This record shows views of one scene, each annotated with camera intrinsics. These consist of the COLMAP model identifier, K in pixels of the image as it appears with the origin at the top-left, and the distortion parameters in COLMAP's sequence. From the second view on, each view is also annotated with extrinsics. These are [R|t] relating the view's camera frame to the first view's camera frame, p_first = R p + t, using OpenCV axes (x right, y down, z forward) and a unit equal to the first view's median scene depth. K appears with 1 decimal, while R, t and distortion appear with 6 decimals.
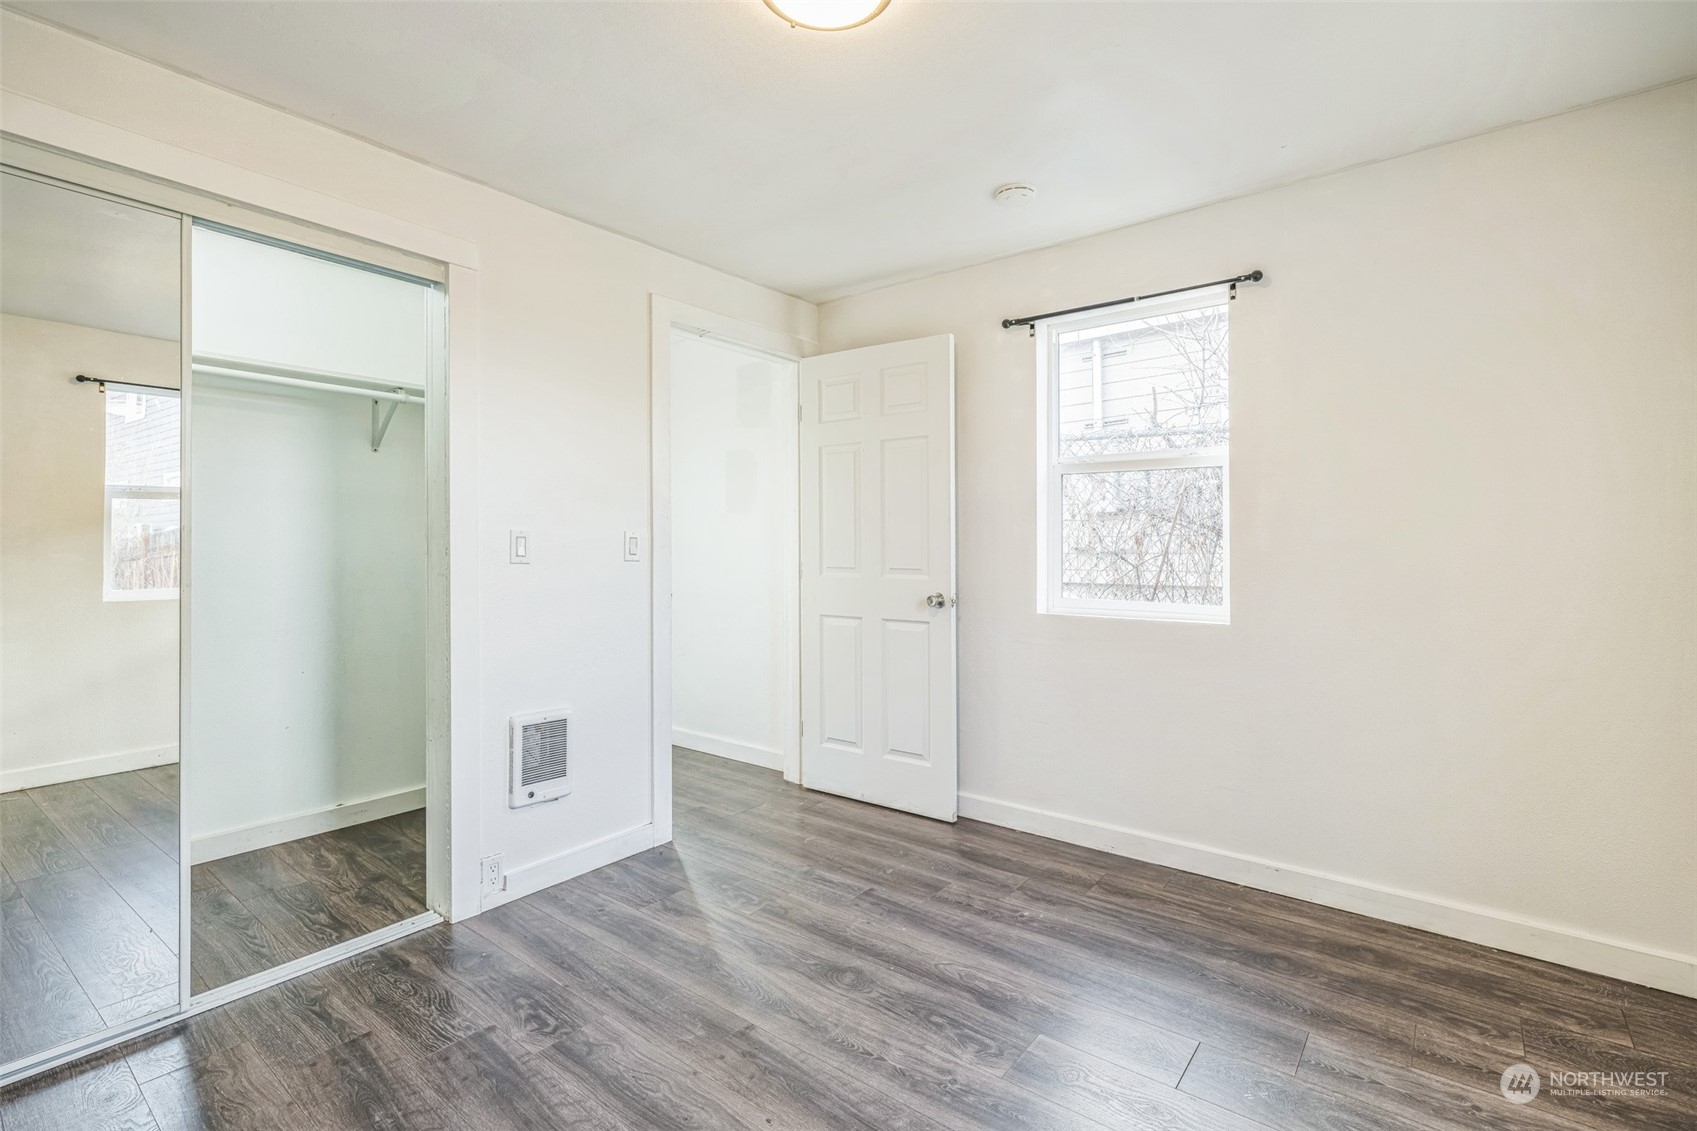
lens RADIAL K [[777.2, 0, 842.5], [0, 777.2, 552.2], [0, 0, 1]] dist [0.001937, 0.001925]
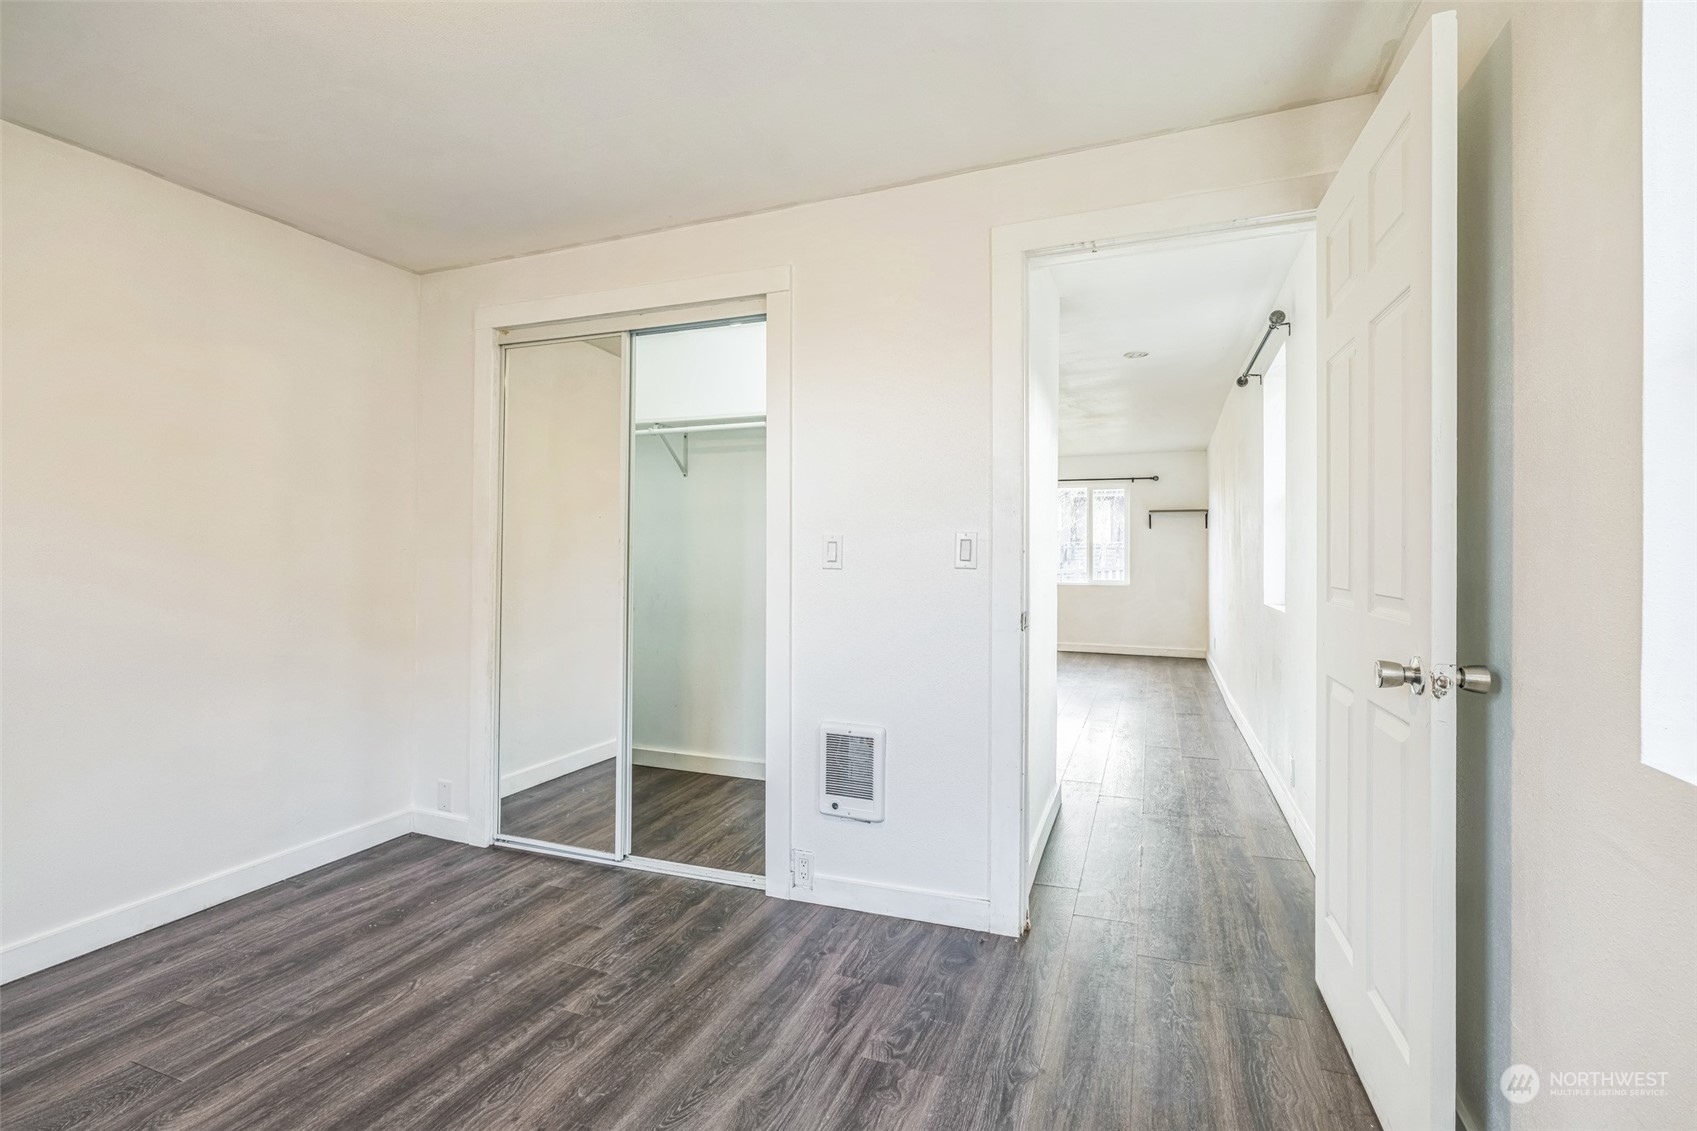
lens RADIAL K [[777.2, 0, 842.0], [0, 777.2, 557.2], [0, 0, 1]] dist [0.001937, 0.001925]
pose [[0.293098, 0.002842, -0.956078, 0.593823], [-0.001269, 0.999996, 0.002583, -0.002982], [0.956082, 0.000456, 0.293100, 0.803246]]
